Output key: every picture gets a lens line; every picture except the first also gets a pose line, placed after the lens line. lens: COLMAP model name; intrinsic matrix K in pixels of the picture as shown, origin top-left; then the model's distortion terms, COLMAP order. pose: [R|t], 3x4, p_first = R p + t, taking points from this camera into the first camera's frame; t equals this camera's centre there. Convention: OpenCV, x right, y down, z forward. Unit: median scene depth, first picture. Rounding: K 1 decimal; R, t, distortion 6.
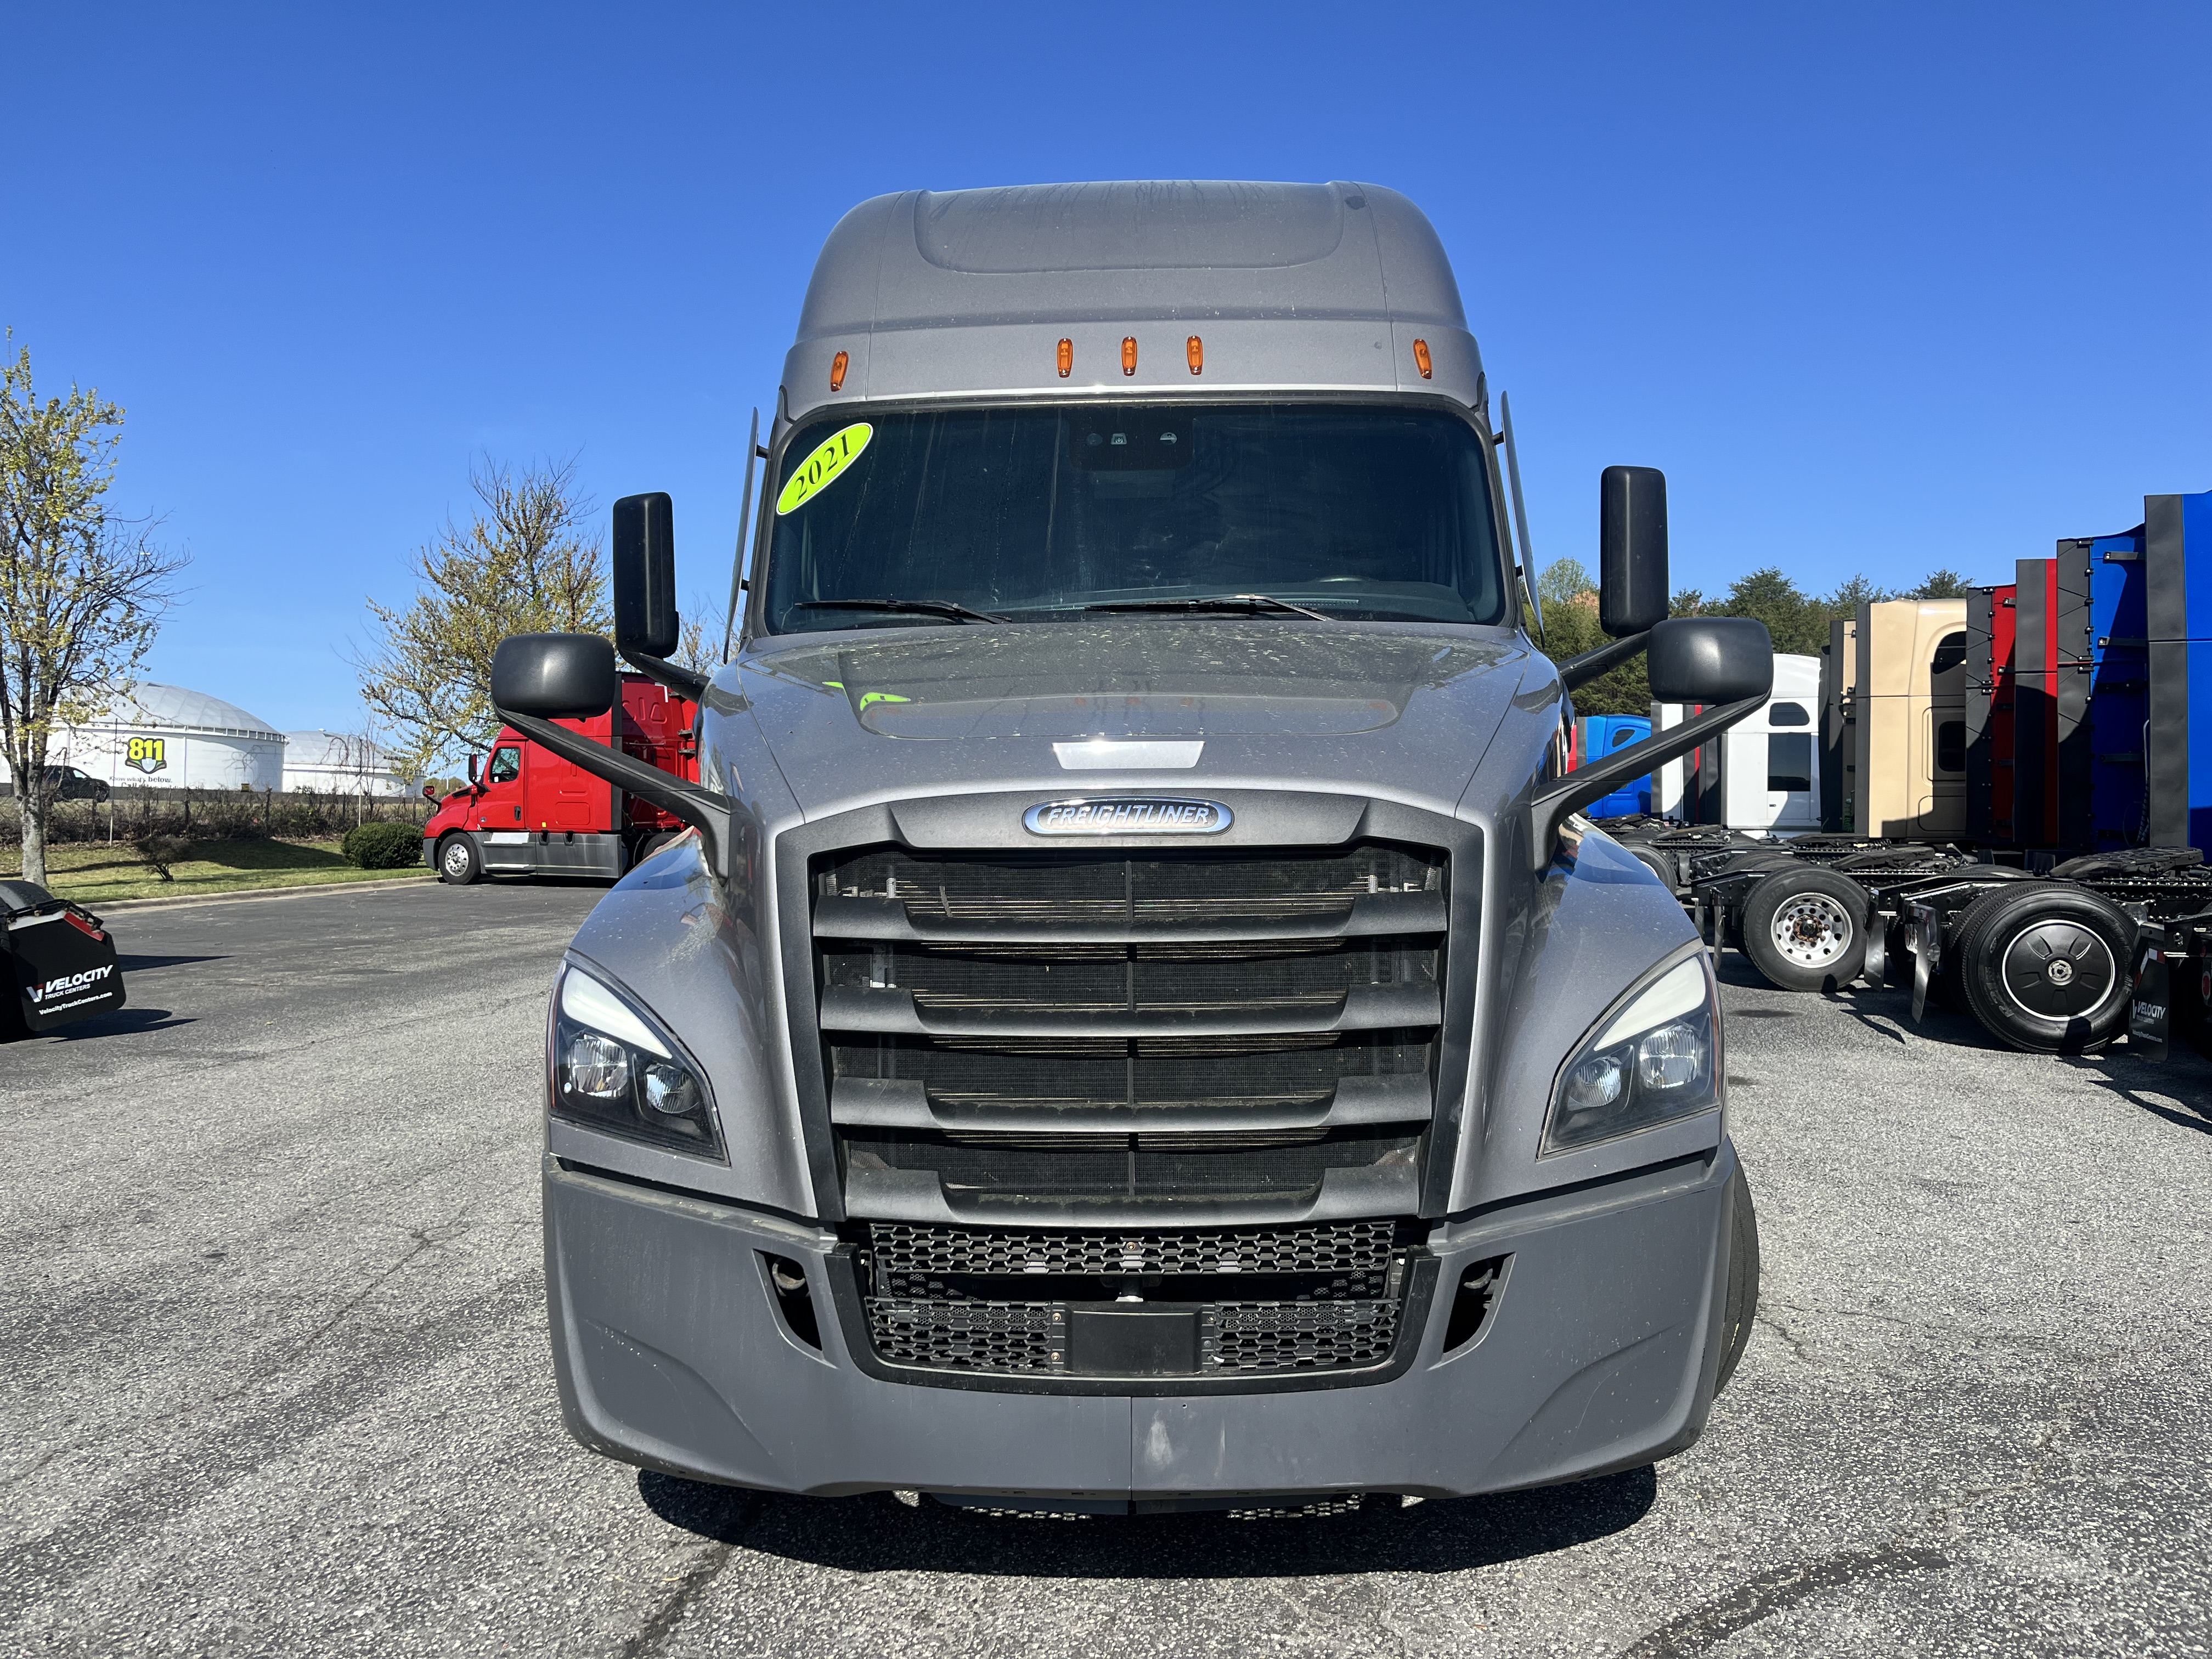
lens RADIAL K [[1657.0, 0, 1107.0], [0, 1657.0, 819.3], [0, 0, 1]] dist [0.027372, -0.019669]
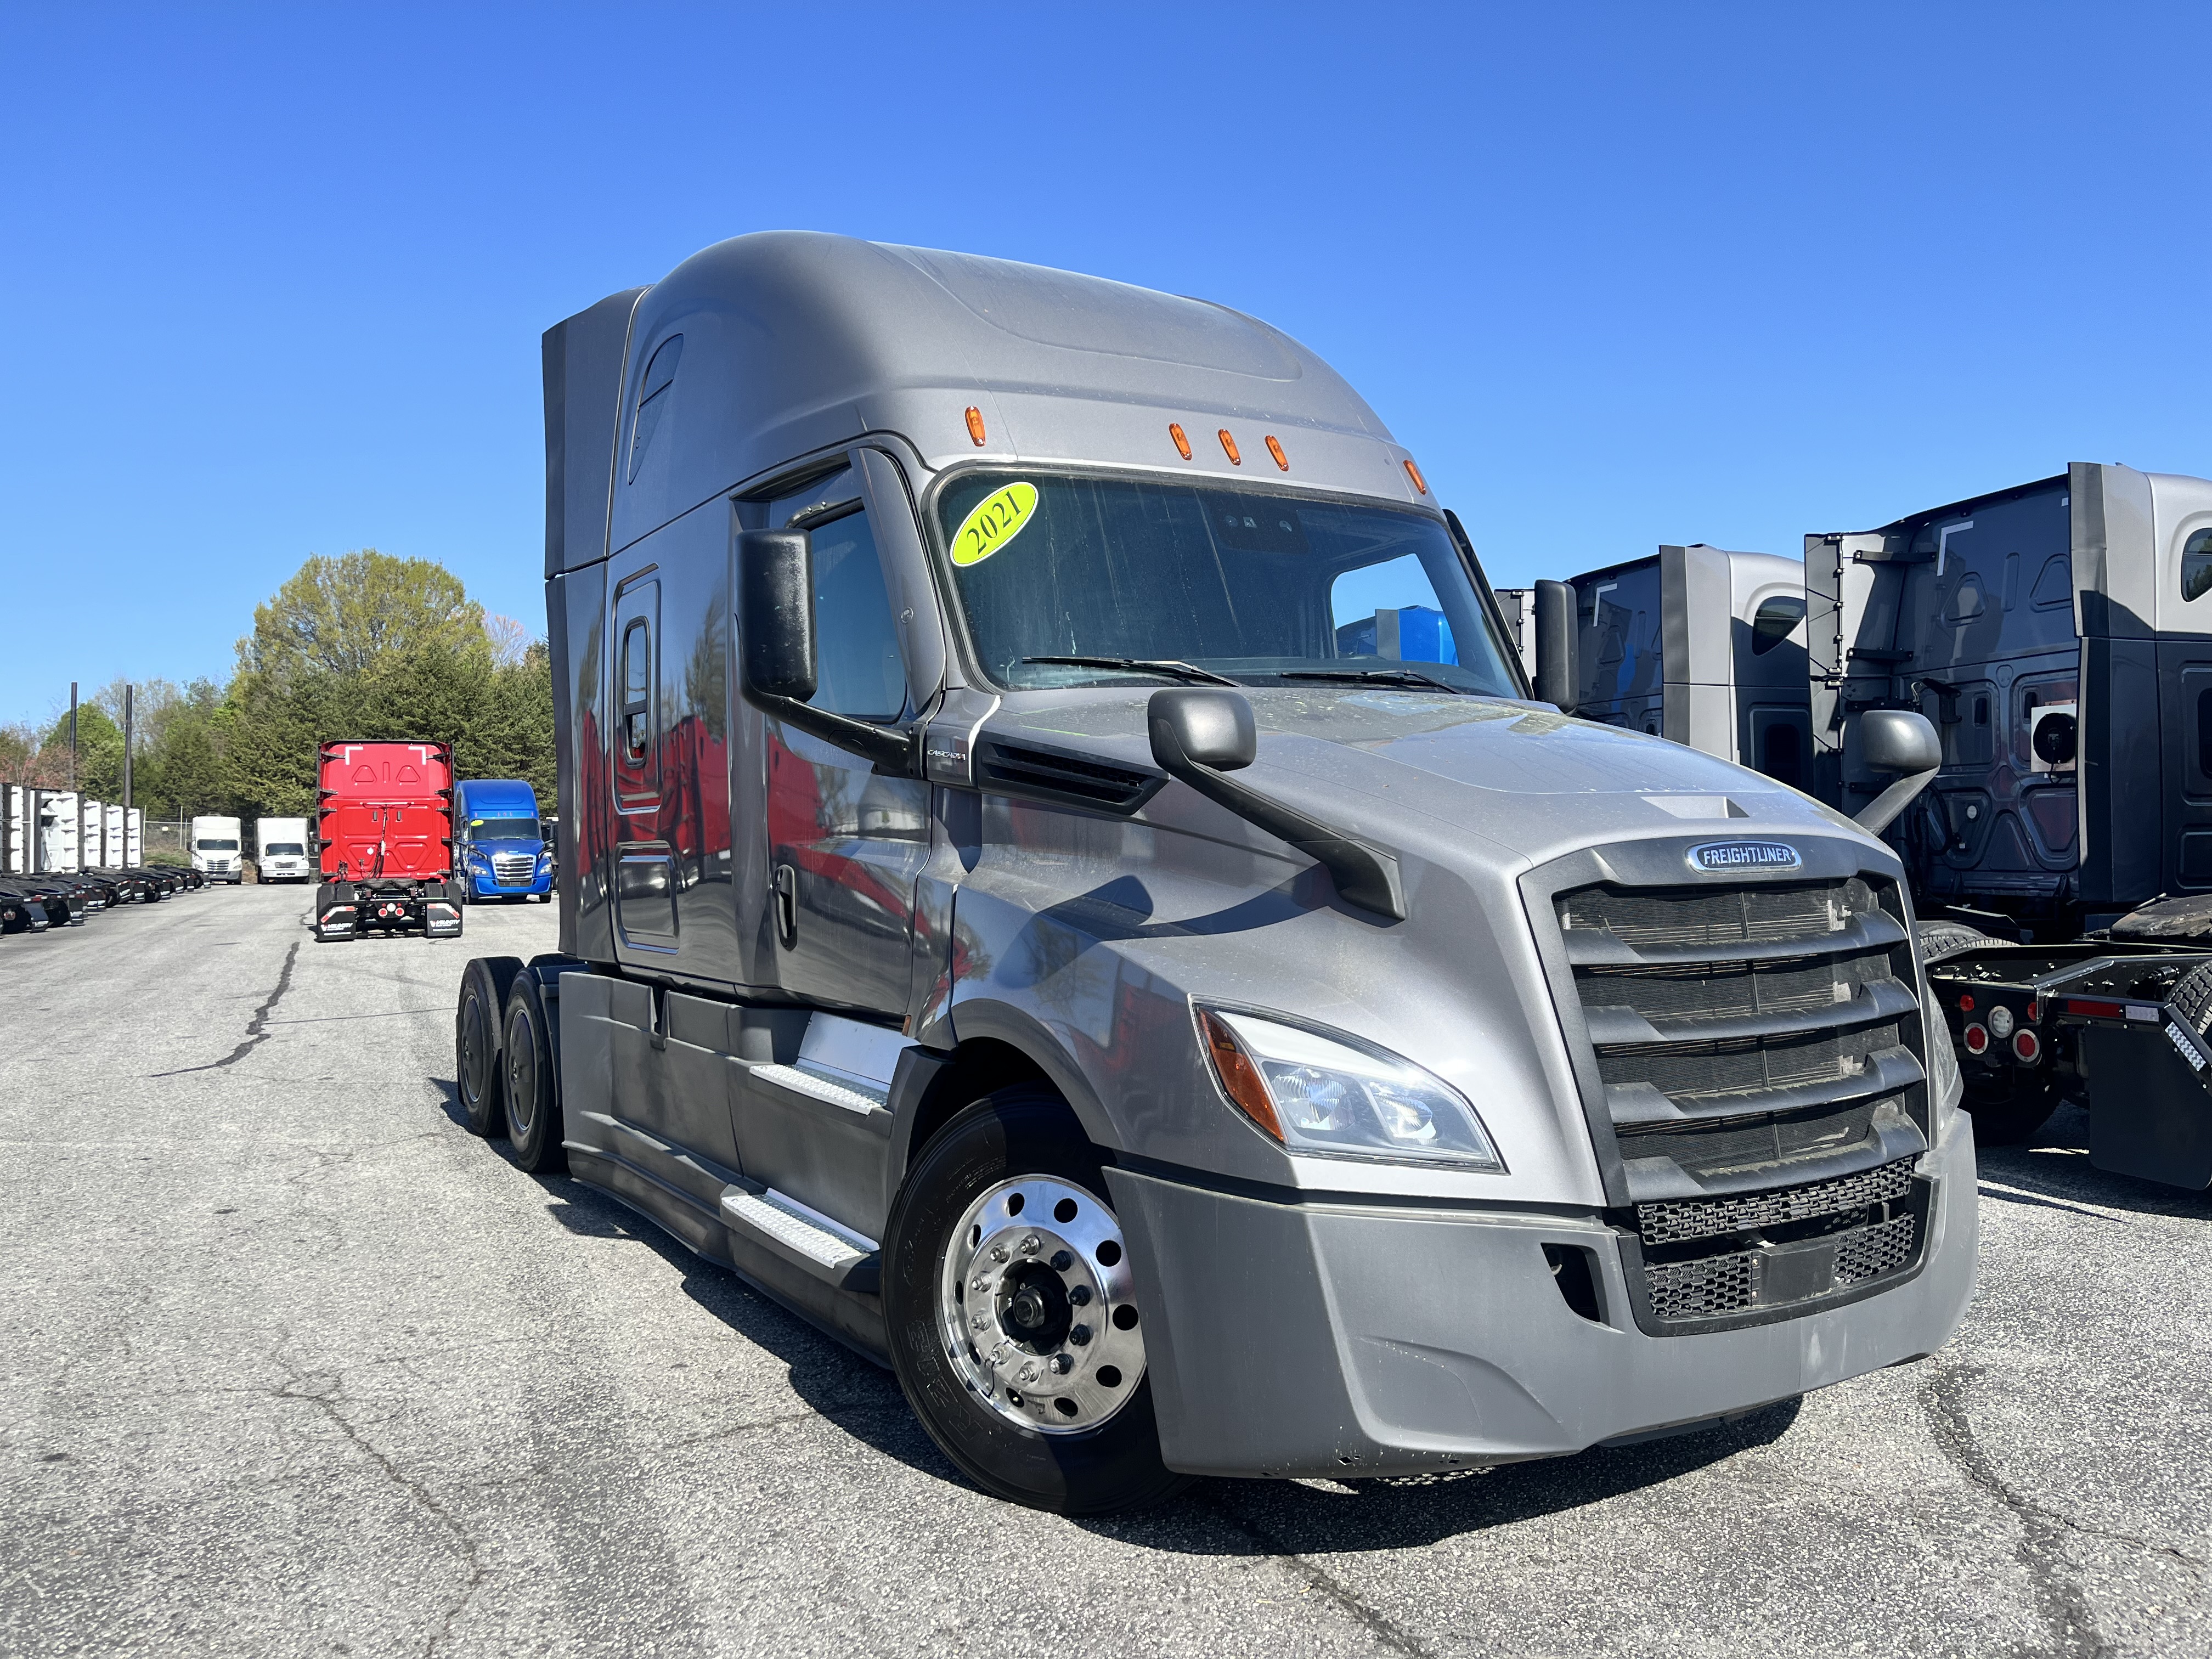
lens RADIAL K [[1657.0, 0, 1105.4], [0, 1657.0, 831.8], [0, 0, 1]] dist [0.027372, -0.019669]
pose [[0.853237, -0.005929, 0.521489, -0.893845], [0.018514, 0.999649, -0.018925, -0.005056], [-0.521194, 0.025803, 0.853048, 0.153219]]
